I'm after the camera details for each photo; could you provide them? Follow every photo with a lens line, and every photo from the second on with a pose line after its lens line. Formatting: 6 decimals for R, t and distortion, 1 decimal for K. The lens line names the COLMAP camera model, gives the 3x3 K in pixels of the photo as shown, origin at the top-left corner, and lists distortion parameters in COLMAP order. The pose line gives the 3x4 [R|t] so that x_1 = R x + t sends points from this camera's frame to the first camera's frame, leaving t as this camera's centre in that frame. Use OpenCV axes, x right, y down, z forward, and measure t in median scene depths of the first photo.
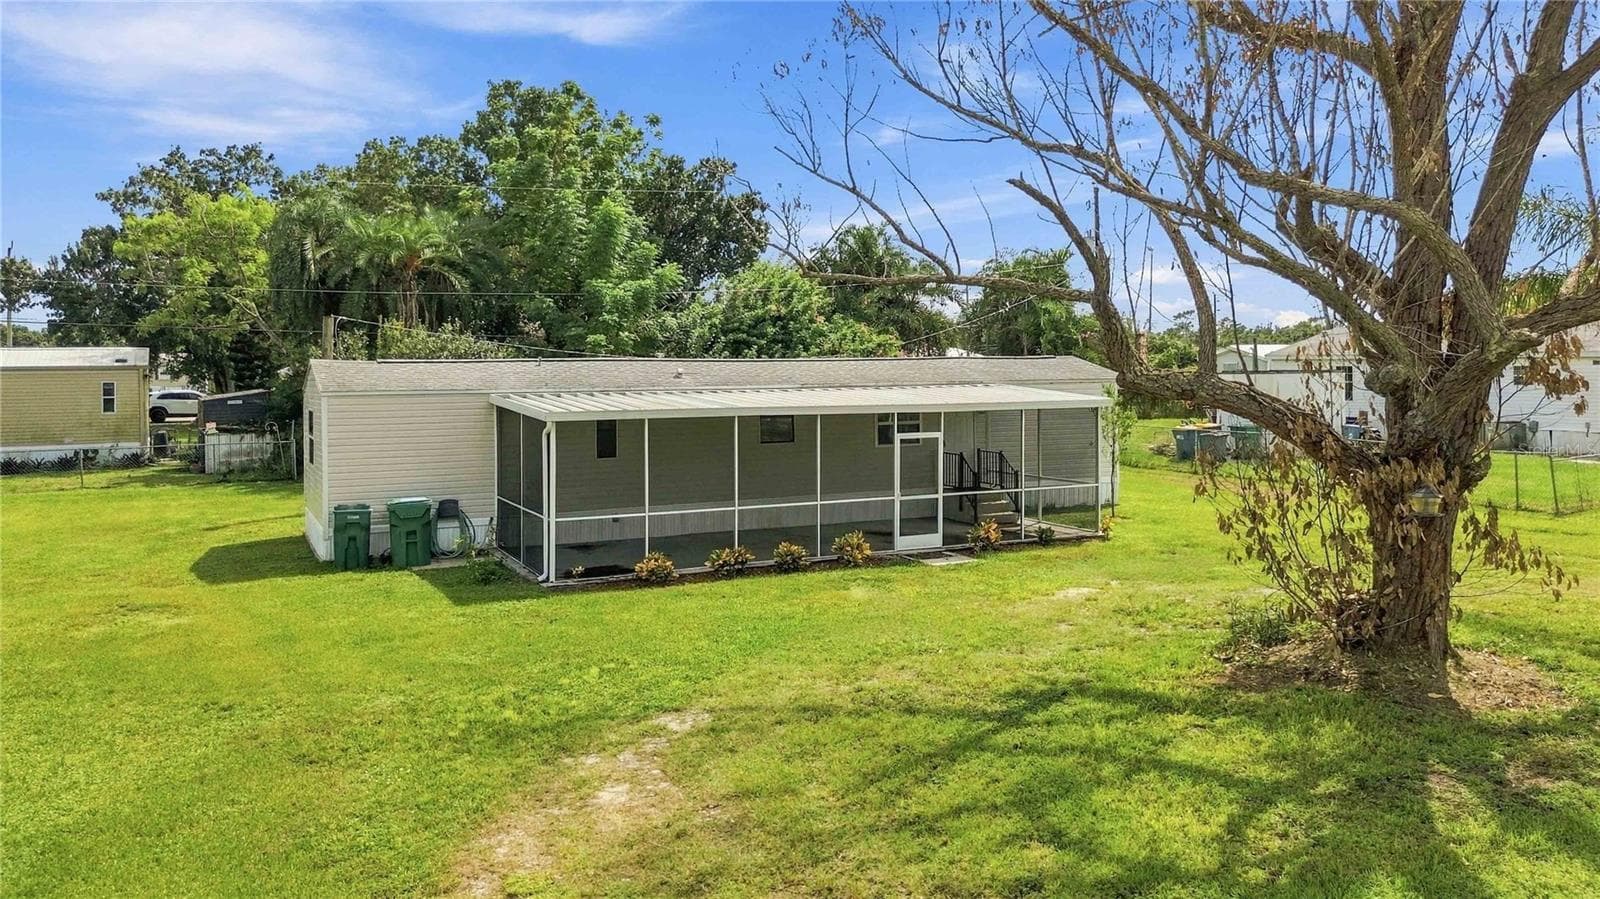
lens RADIAL K [[1168.6, 0, 800.4], [0, 1168.6, 371.3], [0, 0, 1]] dist [0.052310, -0.045264]
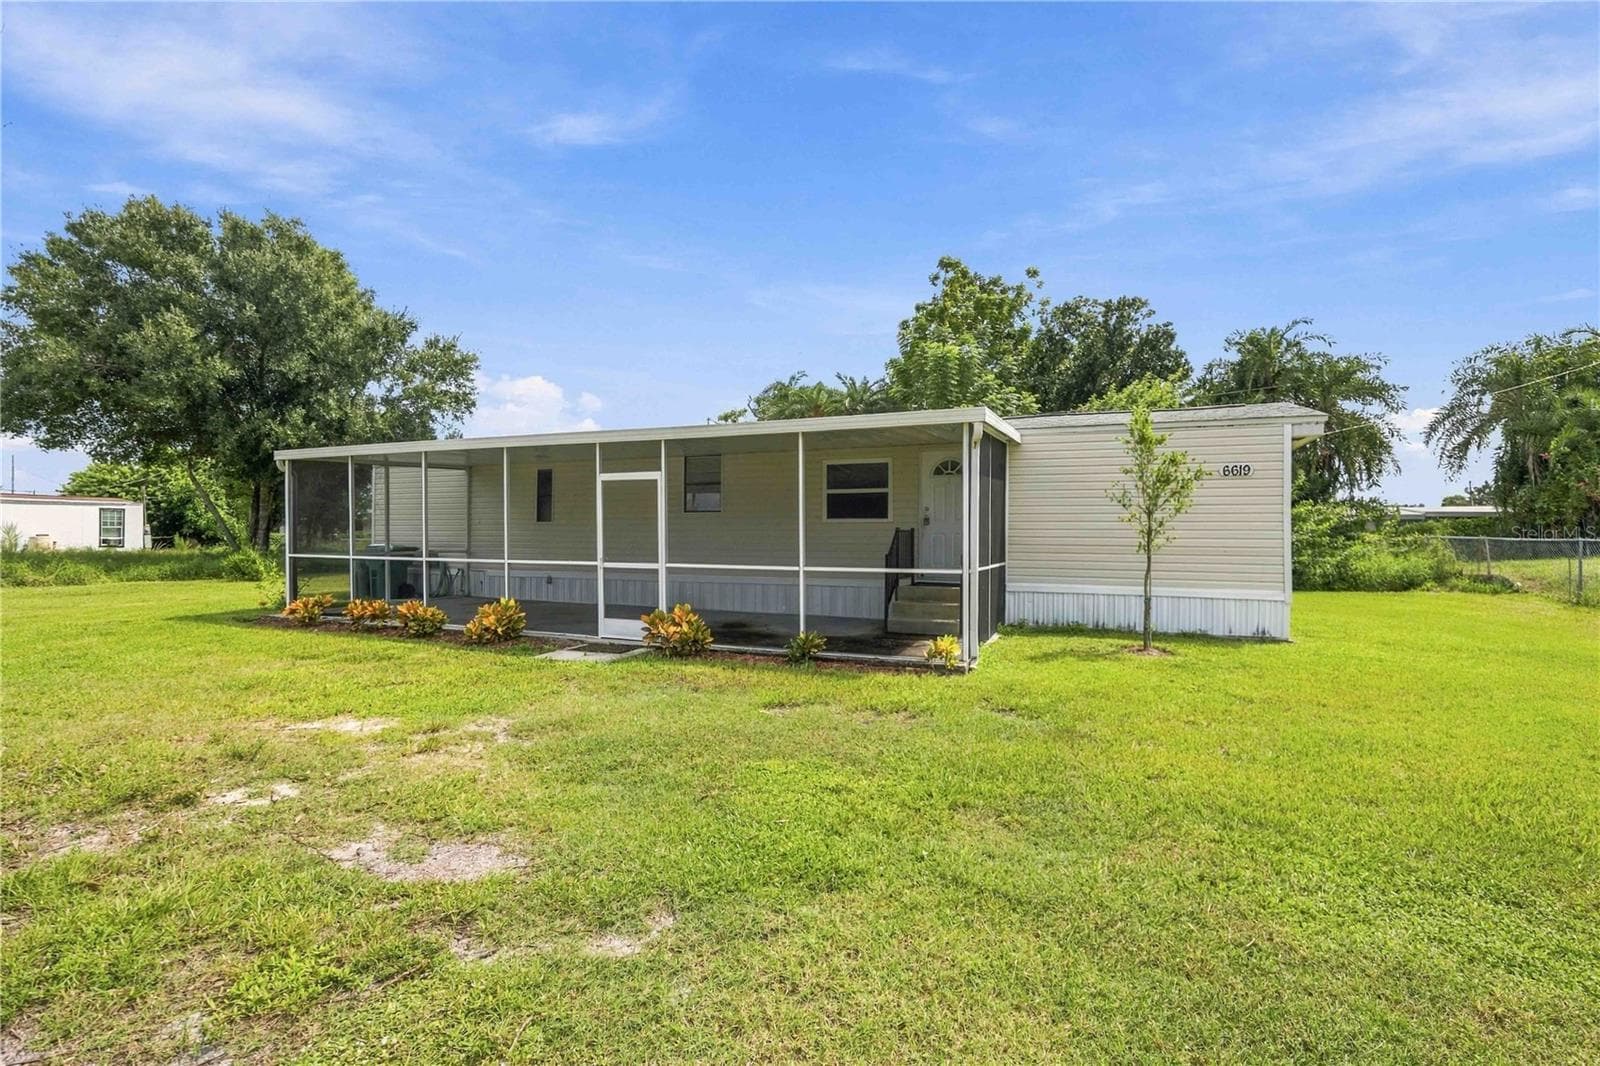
lens RADIAL K [[710.7, 0, 805.0], [0, 710.7, 543.3], [0, 0, 1]] dist [-0.014556, 0.000342]
pose [[0.659106, 0.013511, -0.751929, 0.520286], [-0.016746, 0.999854, 0.003287, 0.097084], [0.751864, 0.010426, 0.659236, 0.850274]]
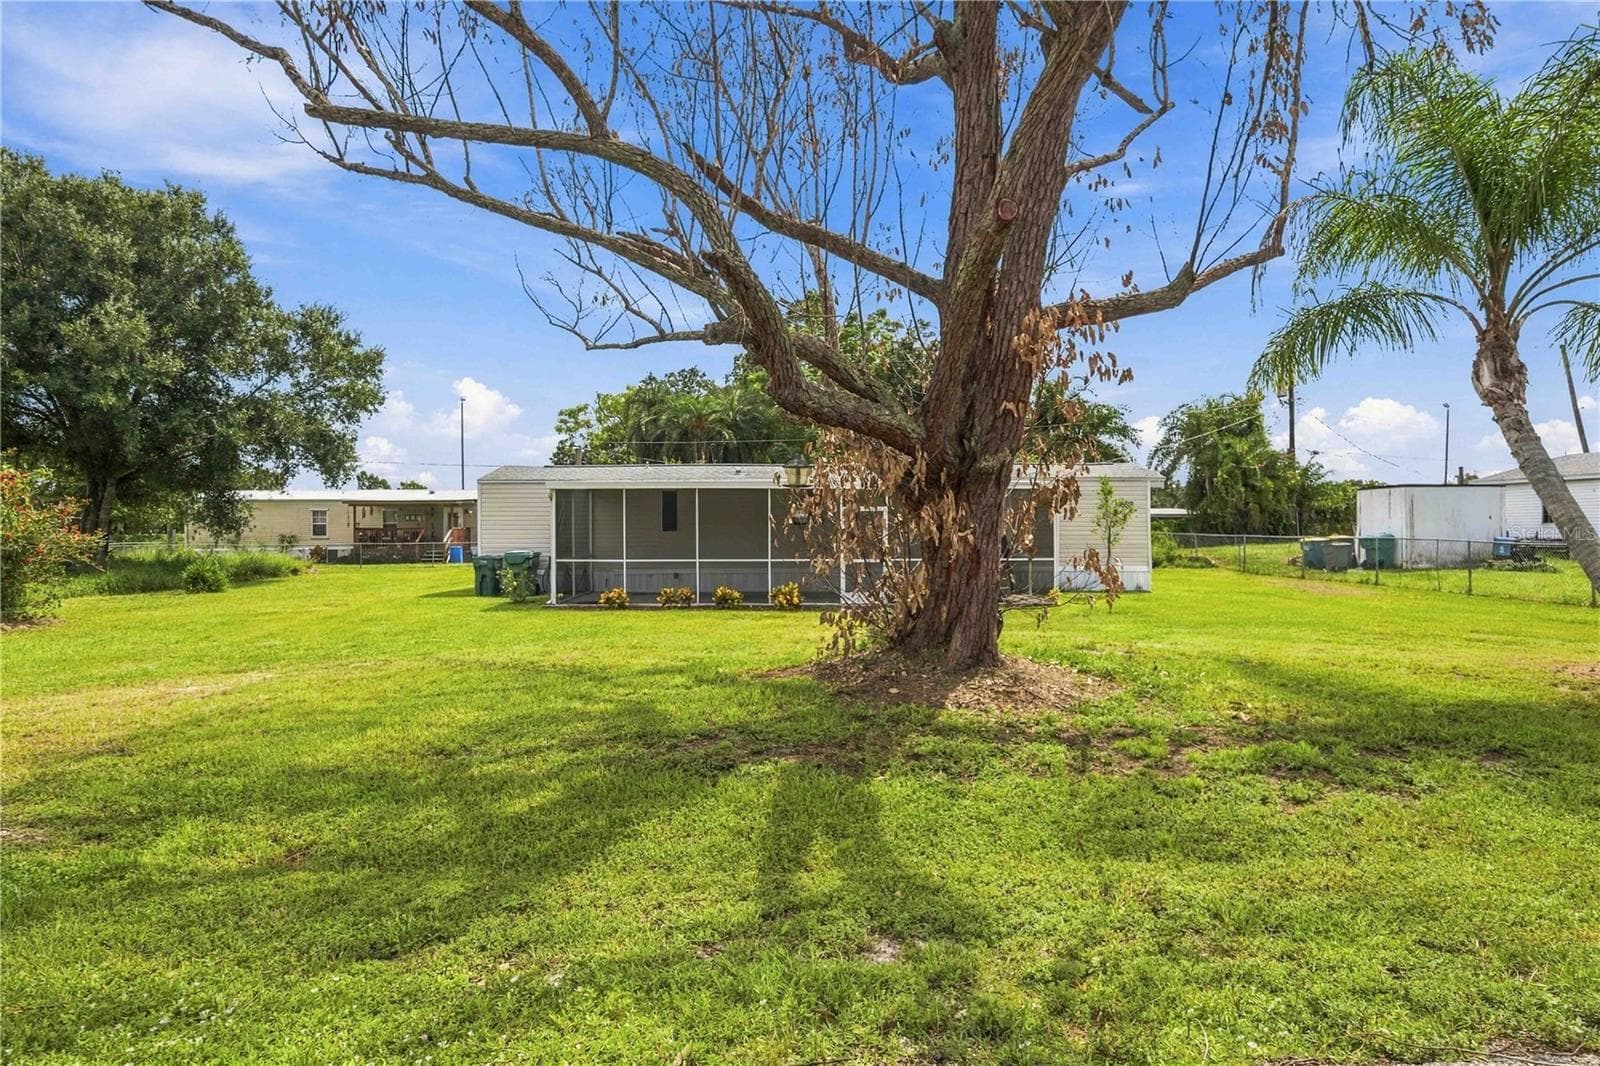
lens RADIAL K [[850.6, 0, 793.2], [0, 850.6, 526.8], [0, 0, 1]] dist [-0.000179, 0.000017]
pose [[0.900269, -0.000124, -0.435333, 0.442298], [-0.005231, 0.999925, -0.011102, 0.088413], [0.435302, 0.012272, 0.900201, 0.193637]]
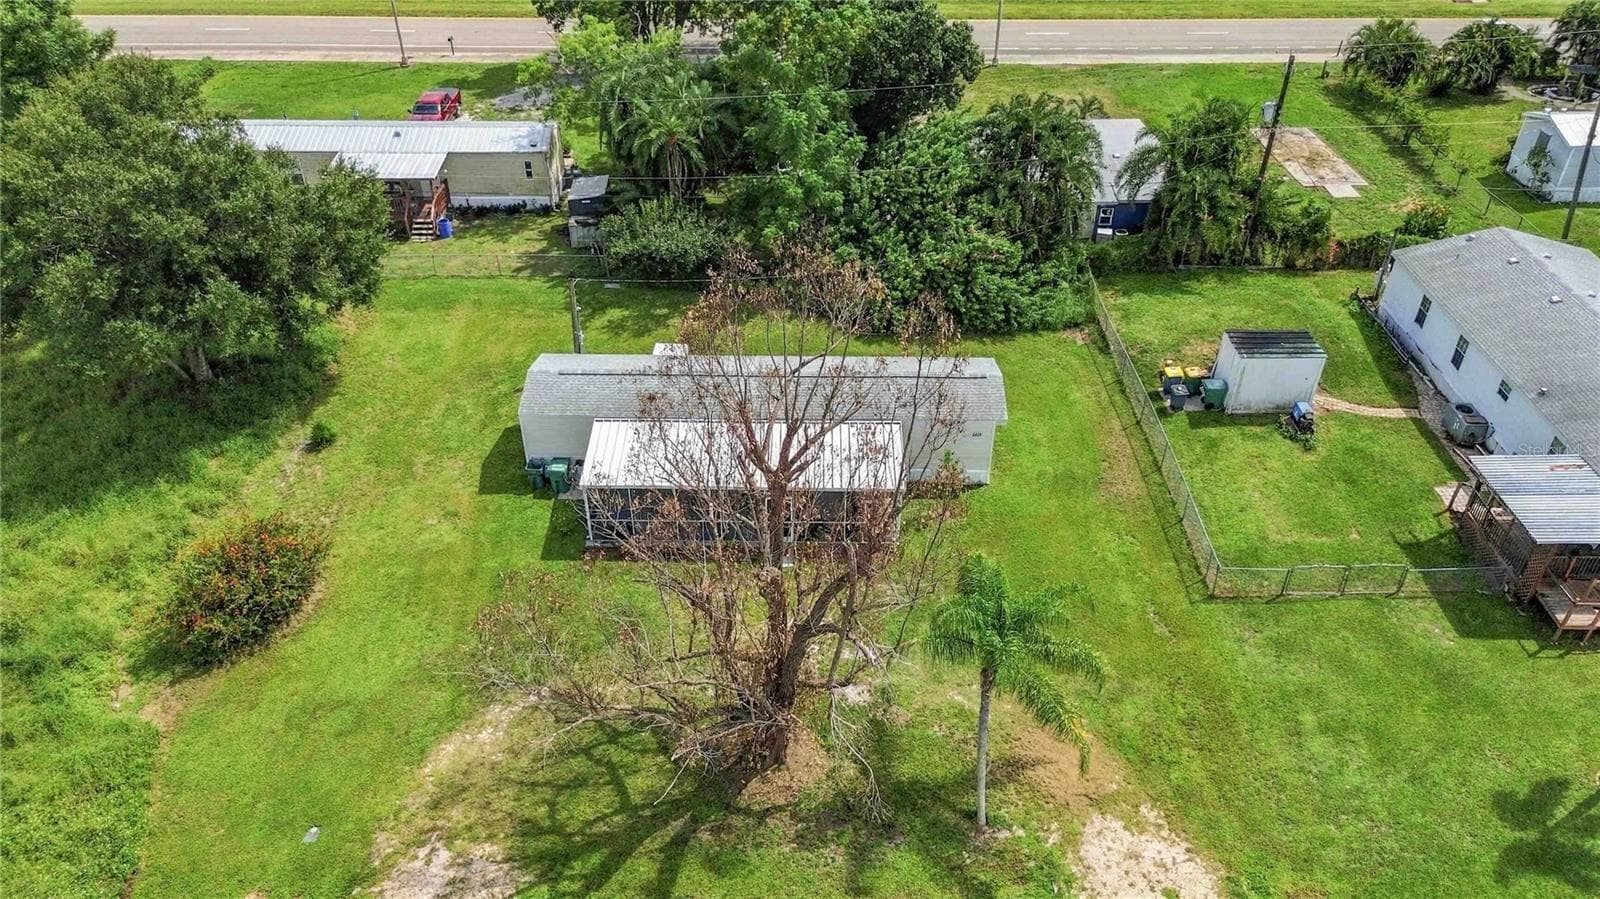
lens RADIAL K [[1146.6, 0, 800.9], [0, 1146.6, 454.8], [0, 0, 1]] dist [0.049847, -0.045367]
pose [[0.886014, 0.282844, -0.367393, 0.857977], [-0.010862, 0.804824, 0.593414, -1.192822], [0.463530, -0.521782, 0.716158, -0.312577]]
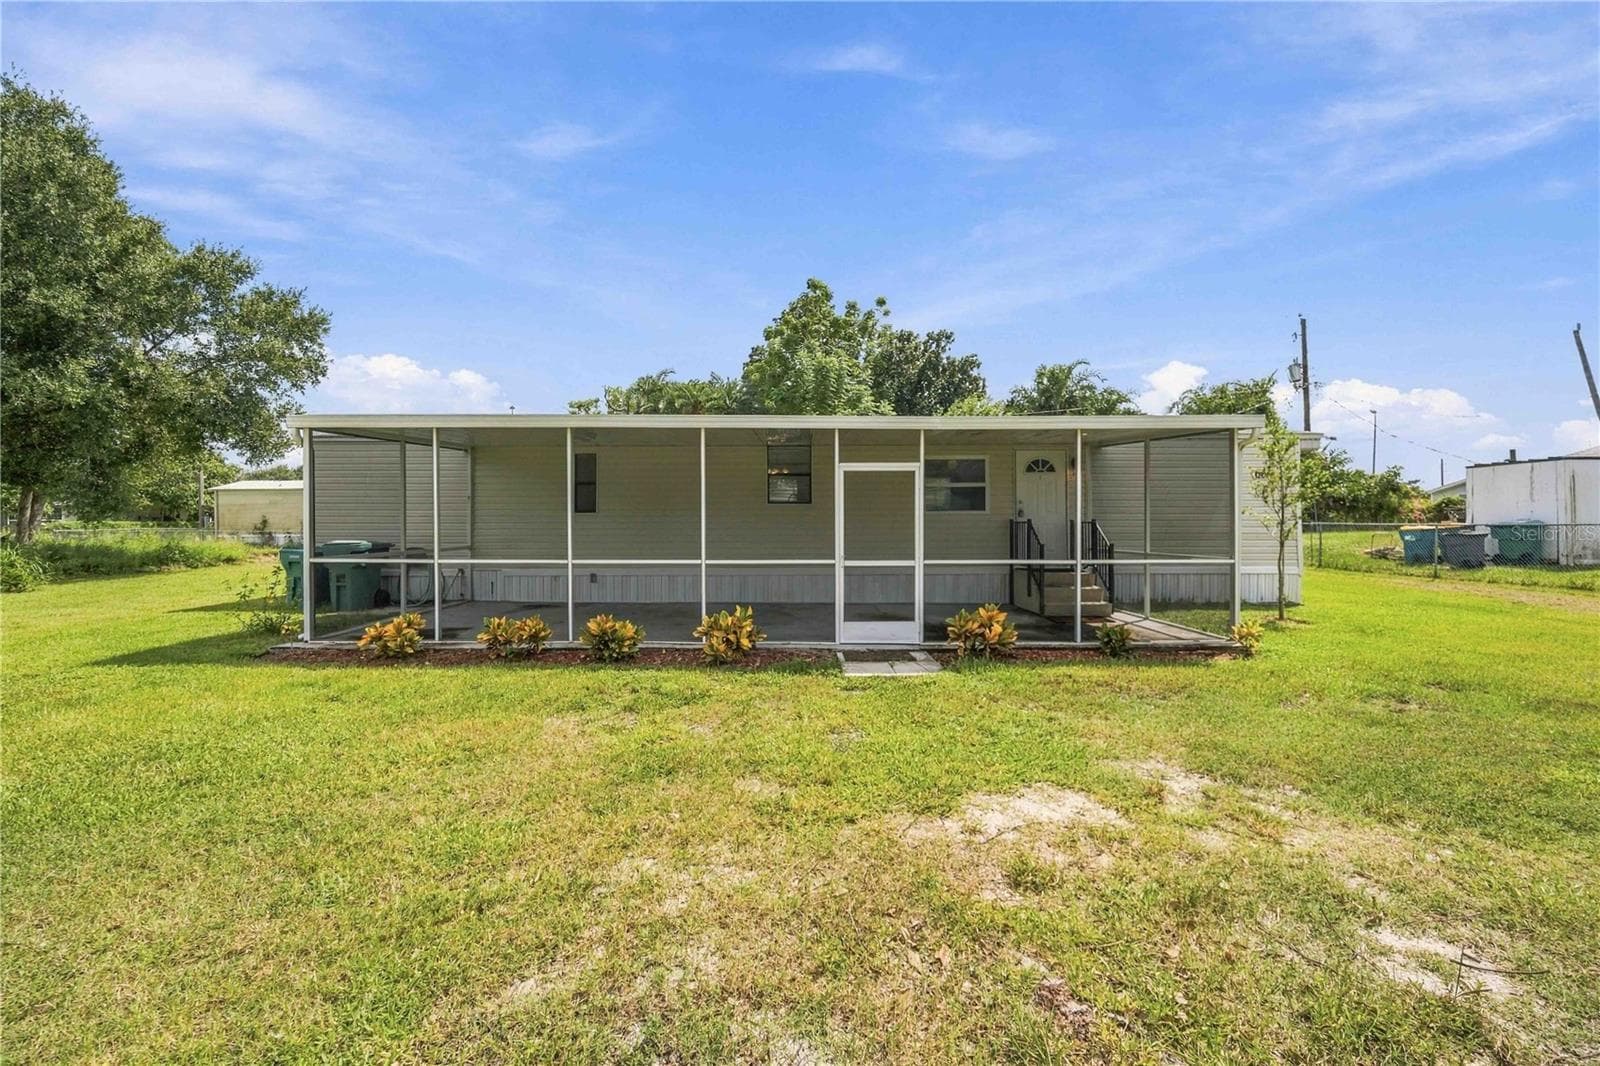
lens RADIAL K [[616.7, 0, 798.8], [0, 616.7, 514.6], [0, 0, 1]] dist [-0.001658, -0.000101]
pose [[0.893366, -0.003989, -0.449313, 0.228349], [-0.005786, 0.999776, -0.020380, 0.093487], [0.449293, 0.020807, 0.893142, 0.719177]]
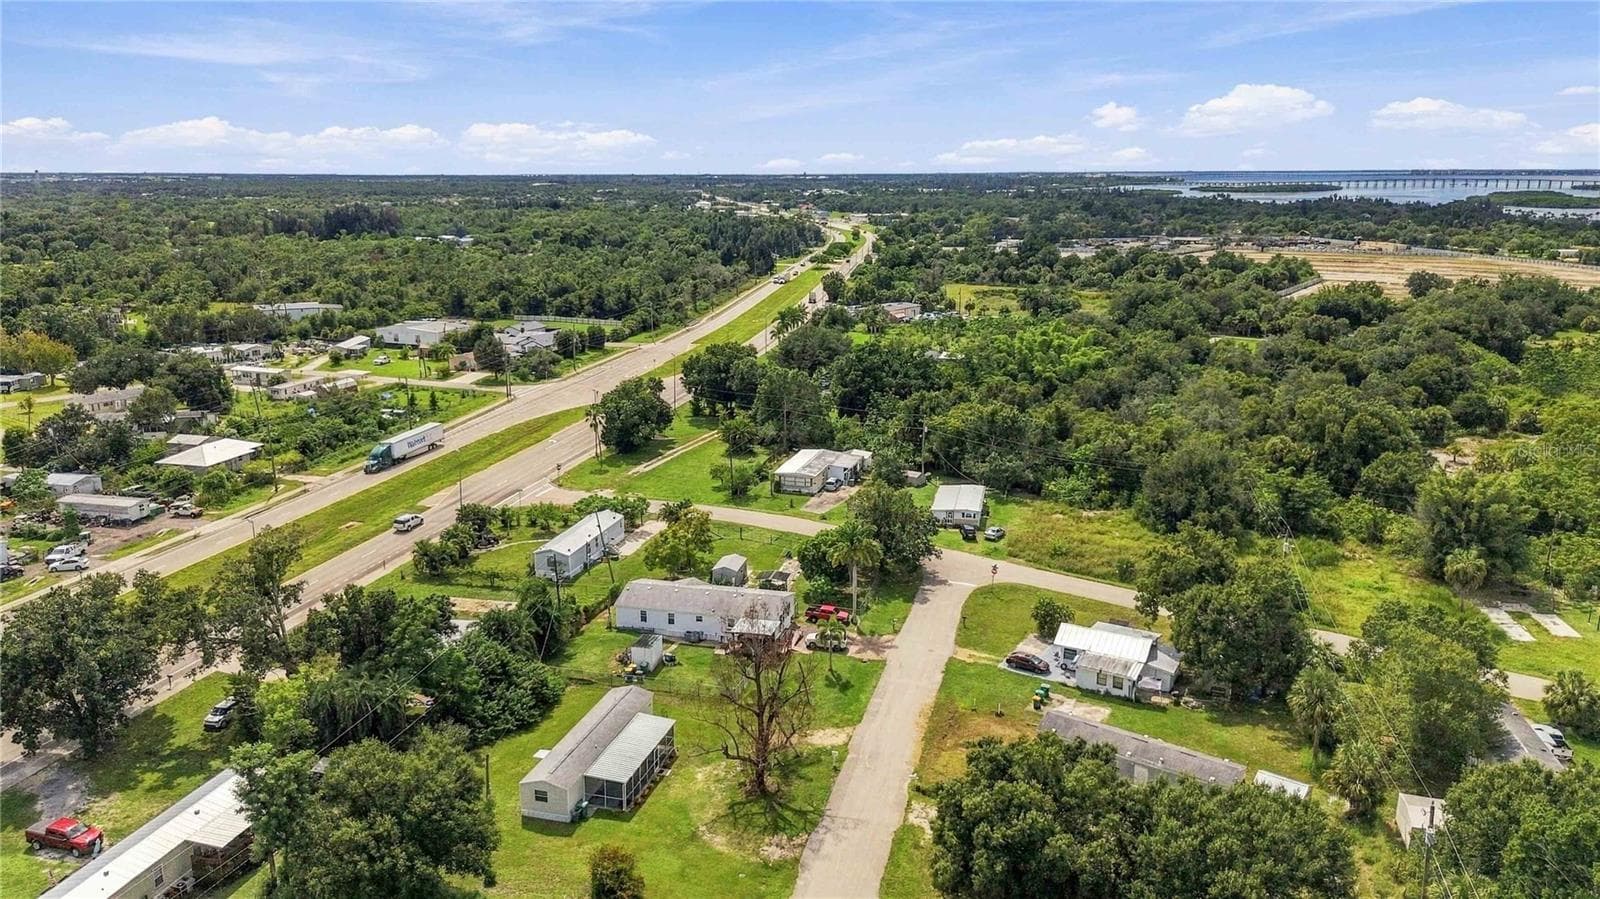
lens RADIAL K [[1146.6, 0, 800.9], [0, 1146.6, 454.8], [0, 0, 1]] dist [0.049847, -0.045367]
pose [[0.672205, -0.173133, 0.719837, -2.892519], [-0.000090, 0.972254, 0.233928, -2.391574], [-0.740365, -0.157312, 0.653539, -2.525569]]
